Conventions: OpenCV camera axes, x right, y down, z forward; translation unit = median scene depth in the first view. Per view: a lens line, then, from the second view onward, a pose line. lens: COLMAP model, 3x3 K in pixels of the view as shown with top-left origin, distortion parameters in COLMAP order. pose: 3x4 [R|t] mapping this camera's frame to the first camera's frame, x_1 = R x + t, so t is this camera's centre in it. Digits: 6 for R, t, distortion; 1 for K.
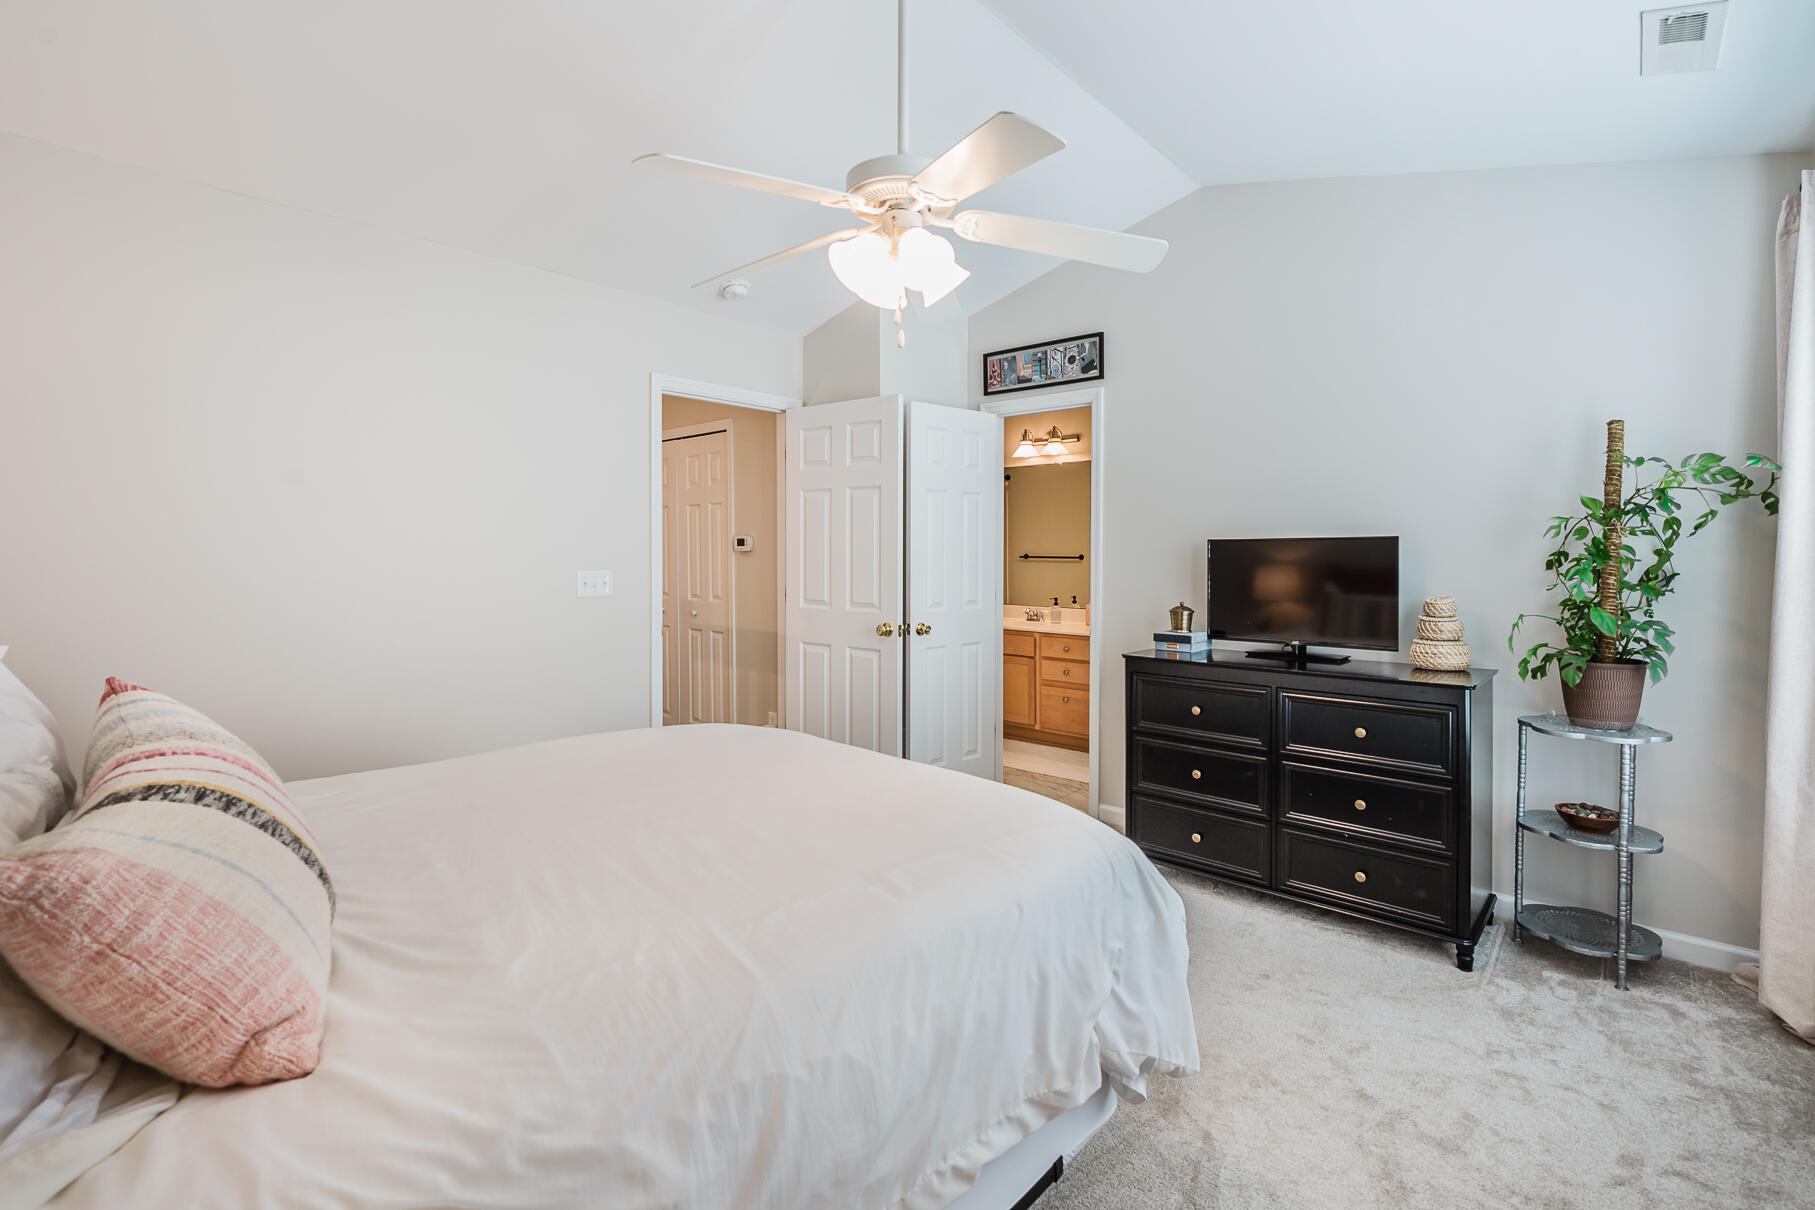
lens RADIAL K [[796.7, 0, 901.7], [0, 796.7, 562.3], [0, 0, 1]] dist [-0.000825, -0.000216]
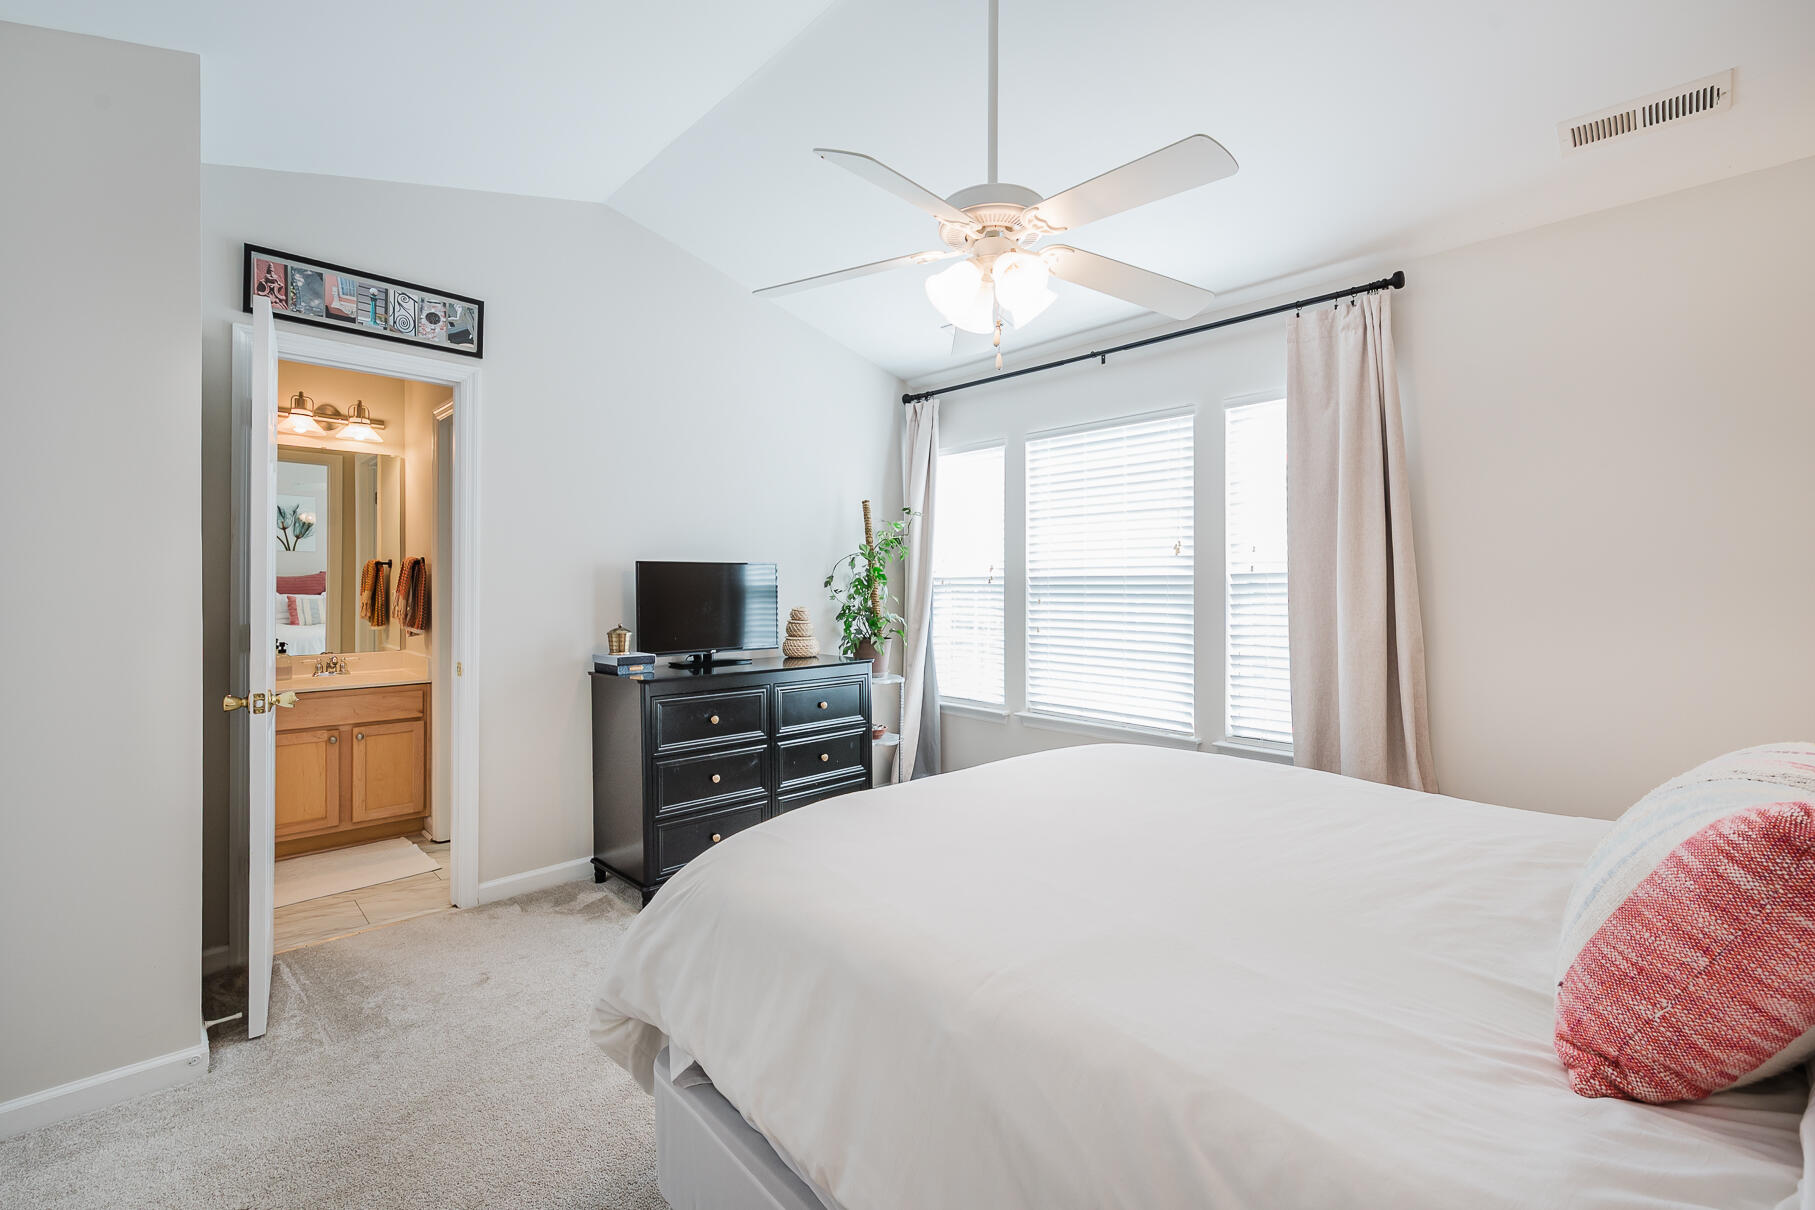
lens RADIAL K [[764.0, 0, 902.3], [0, 764.0, 588.1], [0, 0, 1]] dist [-0.000605, -0.000129]
pose [[0.095263, -0.001539, 0.995451, -0.547683], [0.005346, 0.999985, 0.001034, 0.007131], [-0.995438, 0.005224, 0.095270, 0.559248]]
